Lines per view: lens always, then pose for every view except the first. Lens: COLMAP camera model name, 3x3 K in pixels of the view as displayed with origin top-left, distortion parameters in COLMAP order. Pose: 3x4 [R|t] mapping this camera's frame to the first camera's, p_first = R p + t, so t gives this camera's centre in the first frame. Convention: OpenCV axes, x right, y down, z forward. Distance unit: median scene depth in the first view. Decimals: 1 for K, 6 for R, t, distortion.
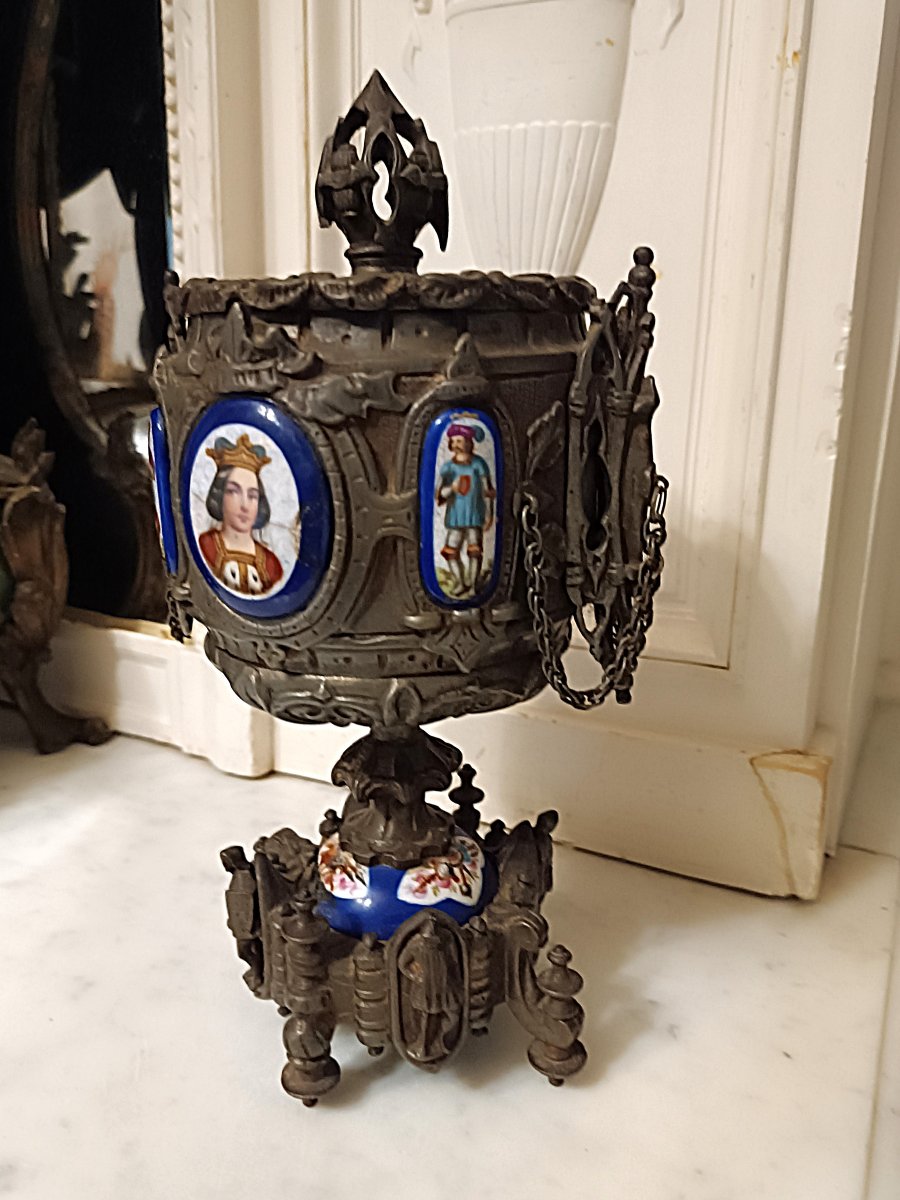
lens RADIAL K [[964.1, 0, 451.6], [0, 964.1, 602.9], [0, 0, 1]] dist [0.017382, 0.005605]
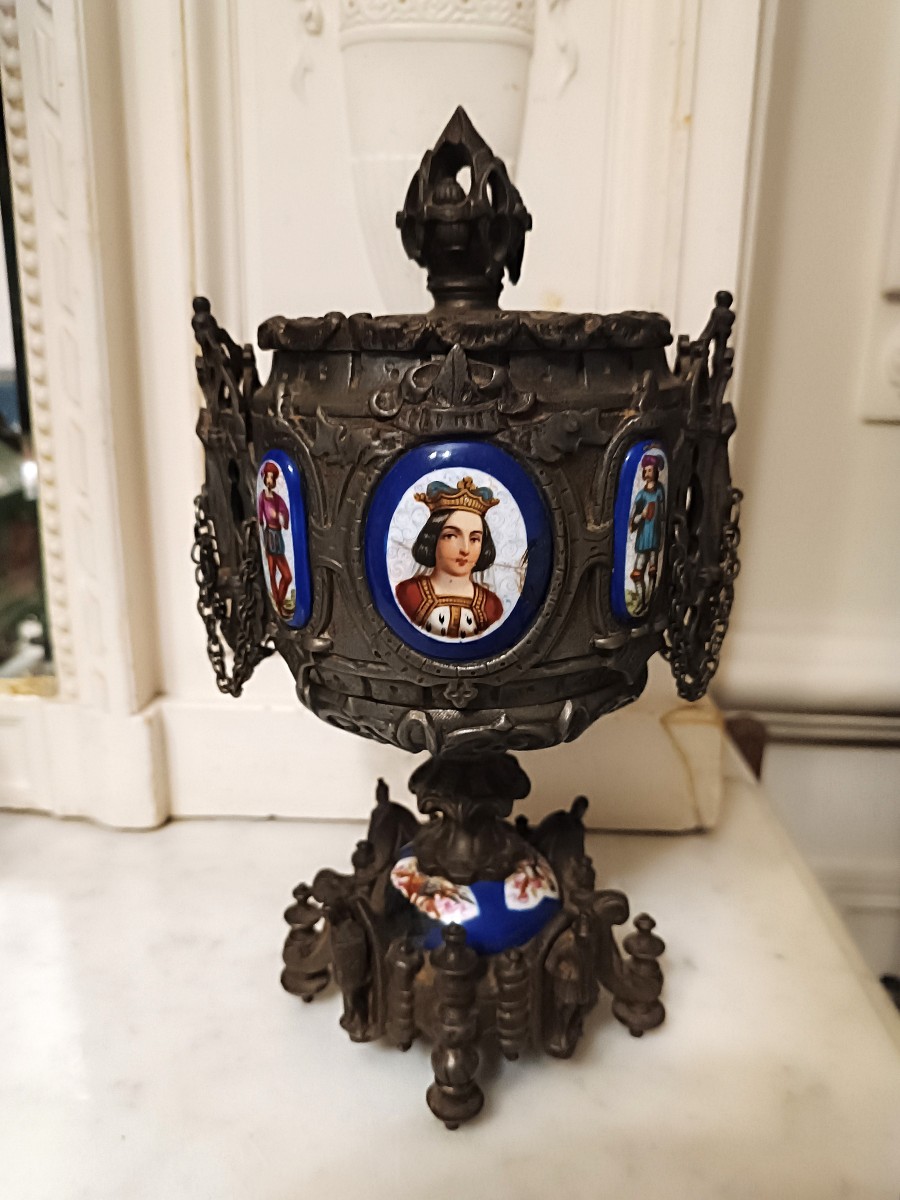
lens RADIAL K [[912.1, 0, 450.0], [0, 912.1, 600.0], [0, 0, 1]] dist [0.008320, -0.003406]
pose [[0.916583, -0.113567, 0.383376, -0.582206], [0.109297, 0.993462, 0.032983, -0.080586], [-0.384616, 0.011670, 0.923003, 0.147974]]
